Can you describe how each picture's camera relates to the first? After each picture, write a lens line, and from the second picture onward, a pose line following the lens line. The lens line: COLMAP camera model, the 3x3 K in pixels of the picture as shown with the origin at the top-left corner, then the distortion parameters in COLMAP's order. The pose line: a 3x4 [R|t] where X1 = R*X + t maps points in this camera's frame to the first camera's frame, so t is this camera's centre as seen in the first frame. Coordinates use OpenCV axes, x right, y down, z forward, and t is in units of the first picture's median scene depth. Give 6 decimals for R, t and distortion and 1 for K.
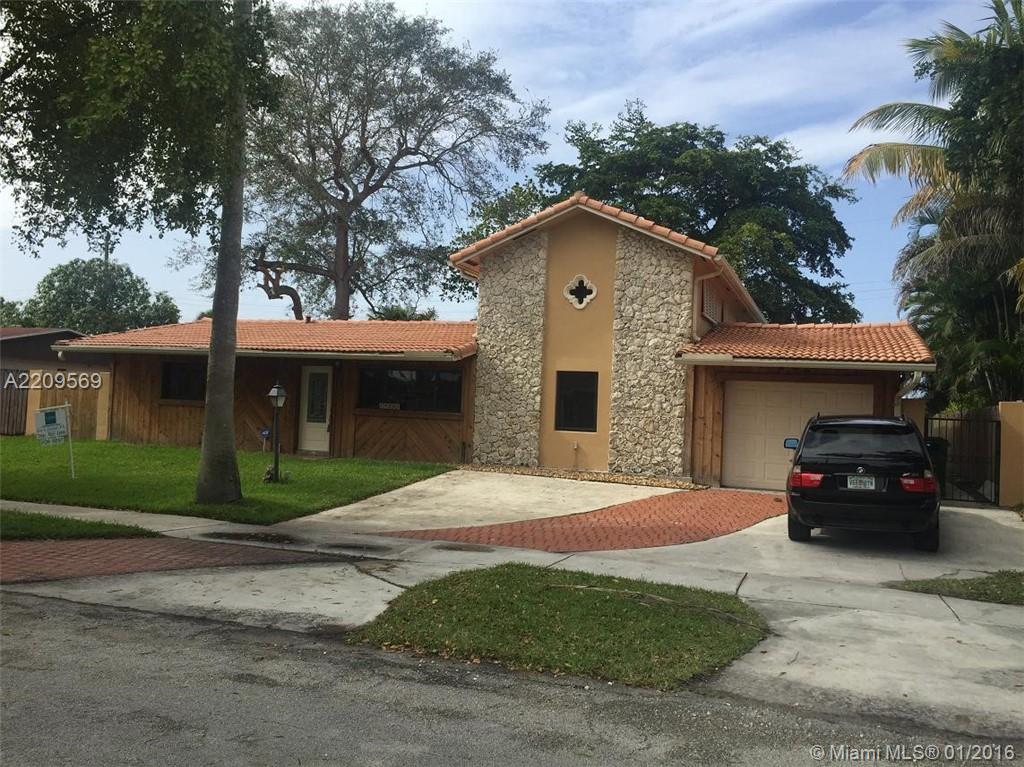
lens RADIAL K [[881.2, 0, 511.1], [0, 881.2, 382.8], [0, 0, 1]] dist [0.070389, -0.063707]
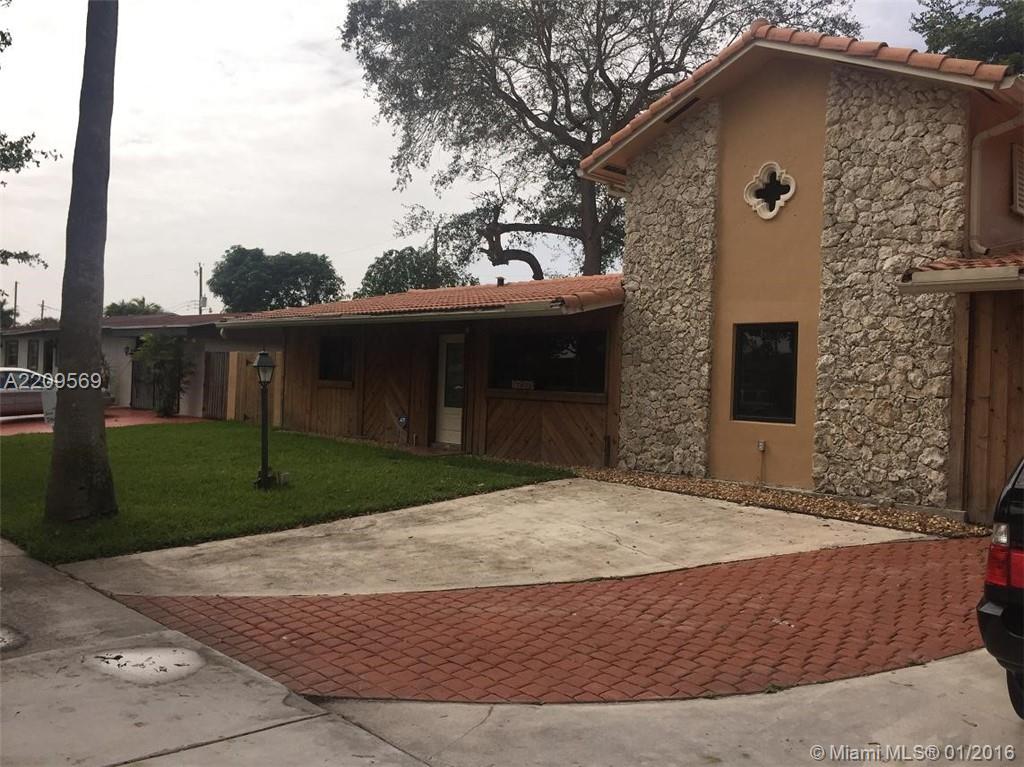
lens RADIAL K [[881.2, 0, 511.7], [0, 881.2, 381.4], [0, 0, 1]] dist [0.070389, -0.063707]
pose [[0.891169, -0.012227, -0.453507, 0.195068], [0.017427, 0.999822, 0.007289, 0.019654], [0.453337, -0.014399, 0.891223, 0.377914]]
